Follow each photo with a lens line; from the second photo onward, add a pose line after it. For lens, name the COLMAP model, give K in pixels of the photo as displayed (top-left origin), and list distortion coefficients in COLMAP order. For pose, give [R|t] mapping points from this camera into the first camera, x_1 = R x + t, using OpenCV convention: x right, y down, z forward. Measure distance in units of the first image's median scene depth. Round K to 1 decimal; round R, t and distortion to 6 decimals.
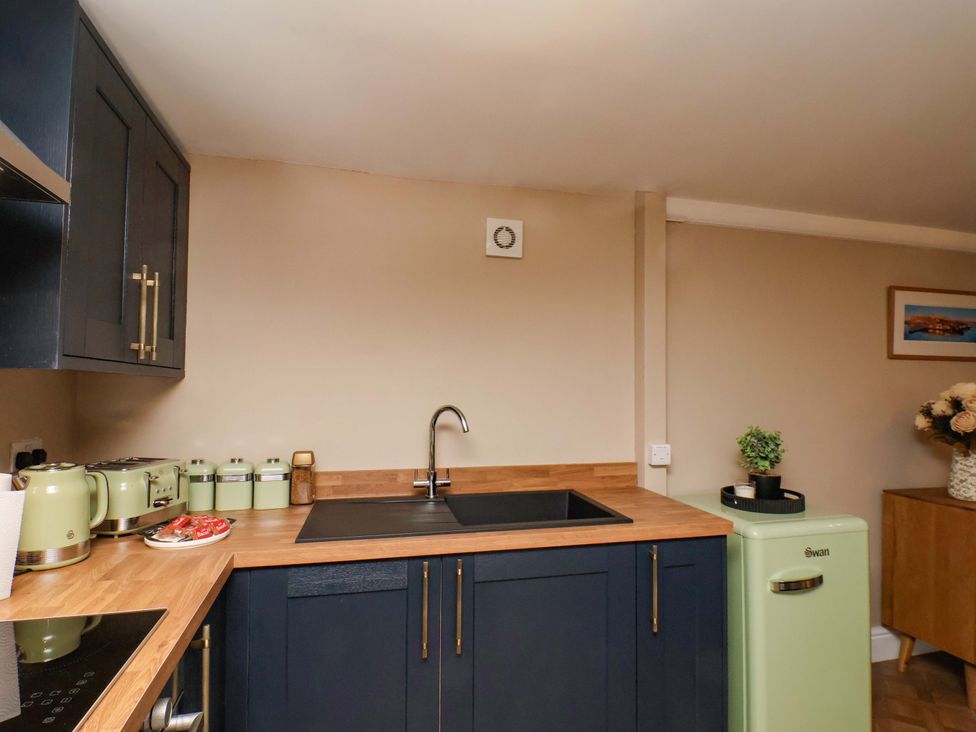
lens RADIAL K [[512.0, 0, 491.6], [0, 512.0, 370.9], [0, 0, 1]] dist [0.000491, -0.013954]
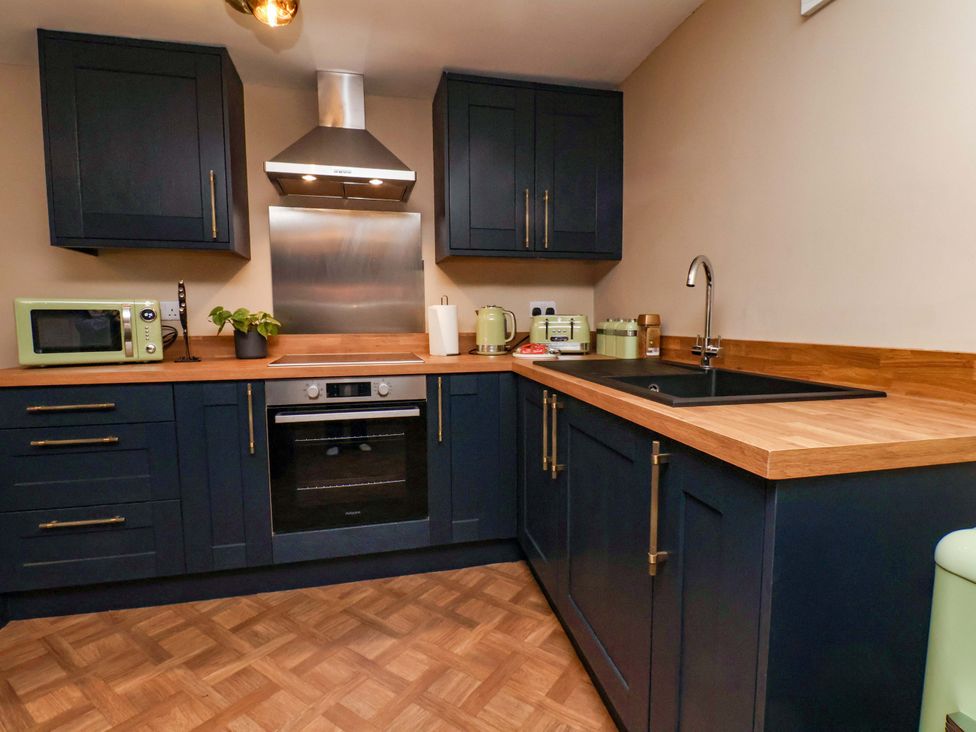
lens RADIAL K [[512.0, 0, 491.6], [0, 512.0, 370.9], [0, 0, 1]] dist [0.000491, -0.013954]
pose [[-0.031431, 0.097708, -0.994719, 1.005412], [0.042556, 0.994439, 0.096336, 0.208002], [0.998600, -0.039303, -0.035414, 0.904645]]
